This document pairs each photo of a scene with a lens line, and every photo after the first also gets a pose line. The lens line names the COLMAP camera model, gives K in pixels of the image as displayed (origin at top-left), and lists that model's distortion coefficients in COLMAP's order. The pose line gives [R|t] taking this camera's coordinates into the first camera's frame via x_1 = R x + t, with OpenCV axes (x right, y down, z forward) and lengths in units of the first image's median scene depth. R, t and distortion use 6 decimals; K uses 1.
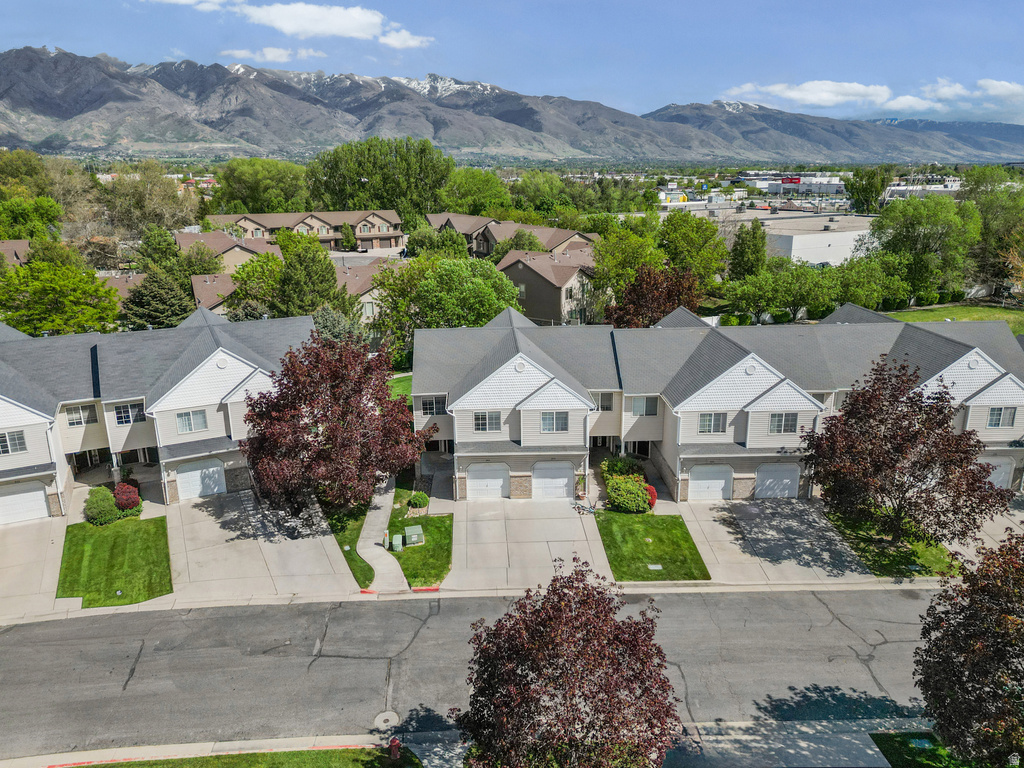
lens RADIAL K [[725.9, 0, 512.0], [0, 725.9, 384.0], [0, 0, 1]] dist [0.057762, -0.001699]
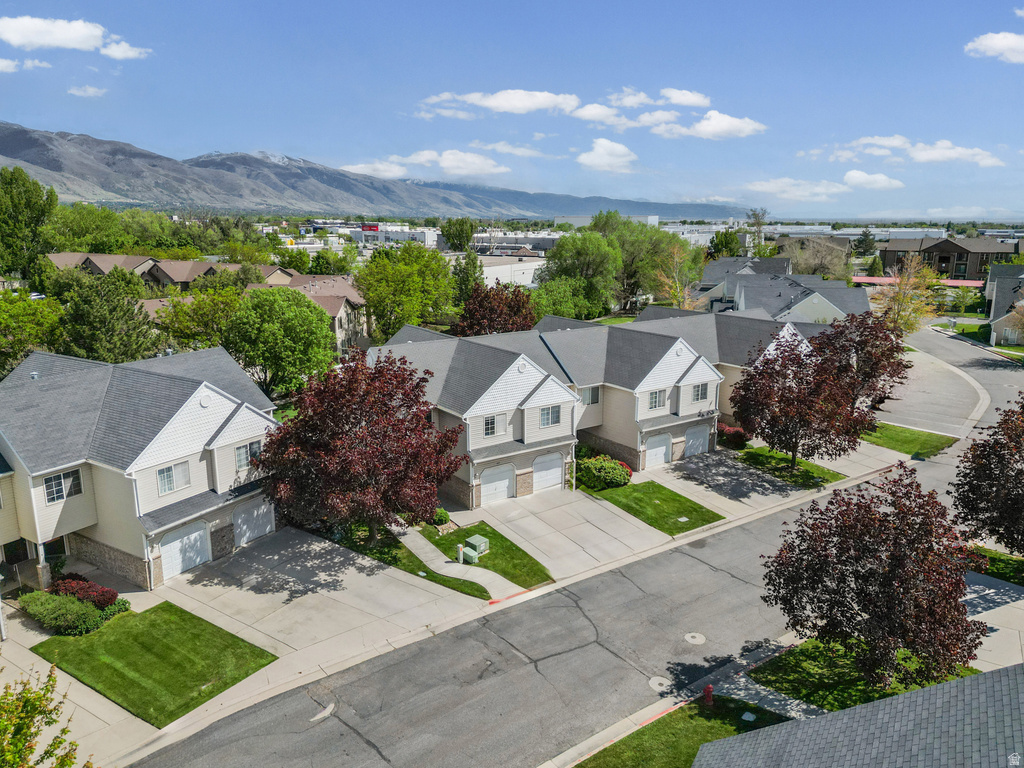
lens RADIAL K [[709.1, 0, 512.0], [0, 709.1, 384.0], [0, 0, 1]] dist [0.092476, -0.096207]
pose [[0.842682, -0.110194, 0.527015, -0.535314], [0.140135, 0.989985, -0.017075, 0.014793], [-0.519855, 0.088242, 0.849685, 0.130567]]
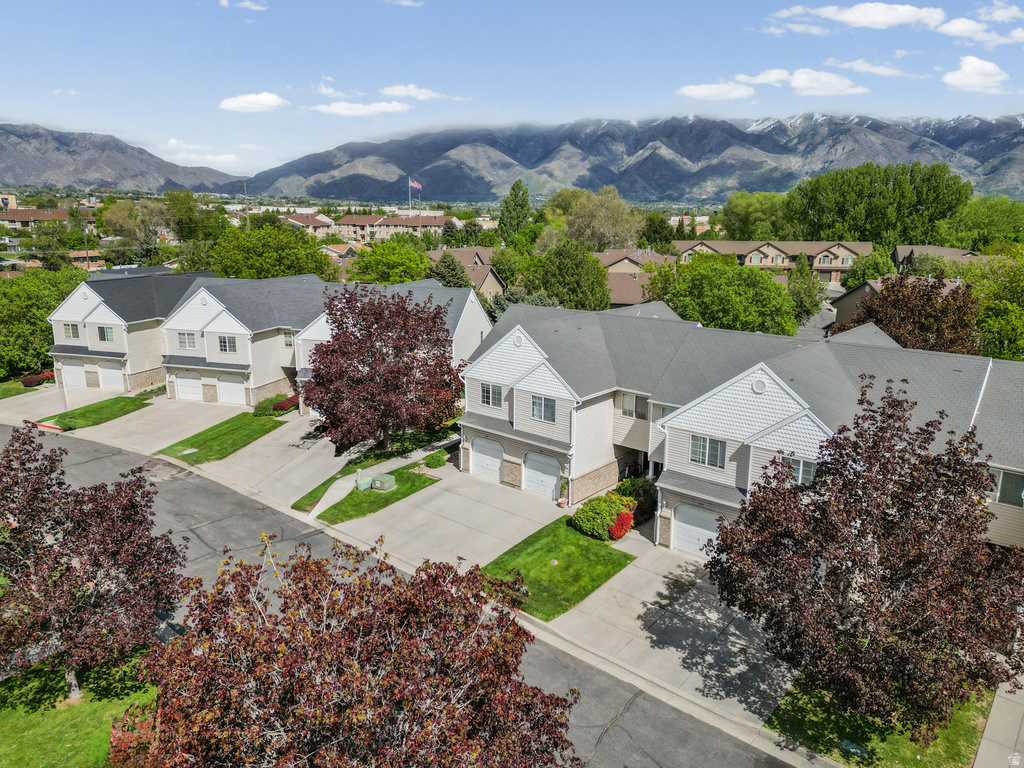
lens RADIAL K [[709.1, 0, 512.0], [0, 709.1, 384.0], [0, 0, 1]] dist [0.092476, -0.096207]
pose [[0.730990, 0.168615, -0.661228, 0.593344], [-0.205670, 0.978371, 0.022118, 0.011330], [0.650656, 0.119826, 0.749859, 0.322589]]
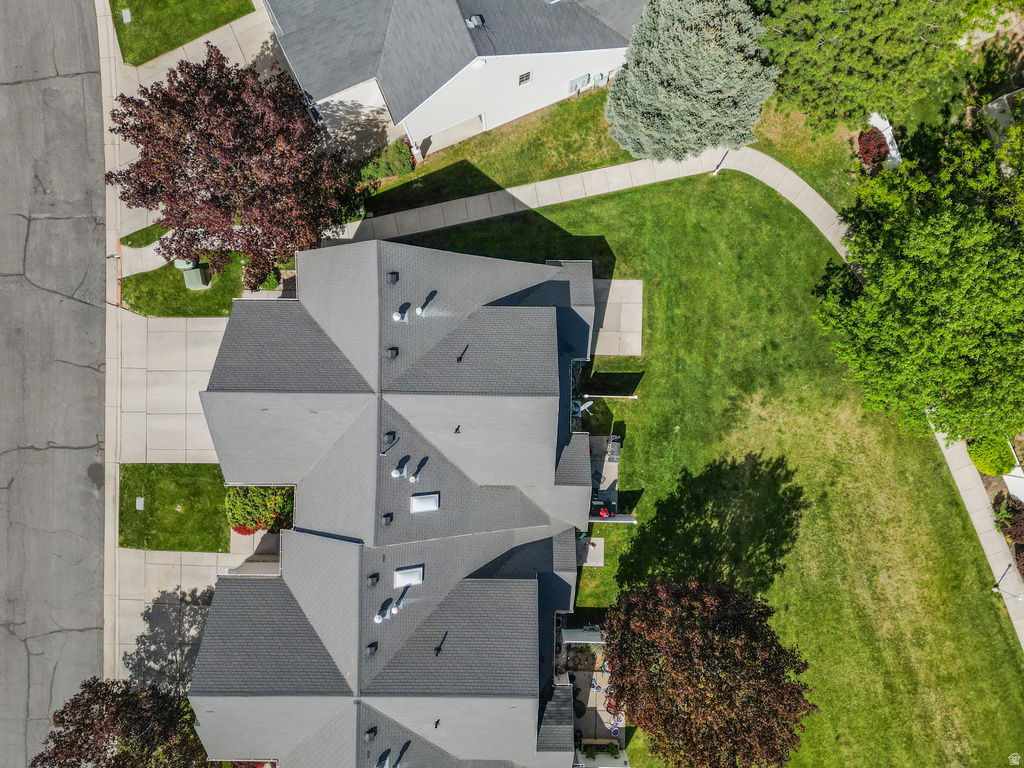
lens RADIAL K [[709.1, 0, 512.0], [0, 709.1, 384.0], [0, 0, 1]] dist [0.092476, -0.096207]
pose [[-0.053093, 0.998169, 0.028996, -0.037422], [-0.279975, -0.042752, 0.959055, -0.815766], [0.958538, 0.042801, 0.281732, 1.064386]]
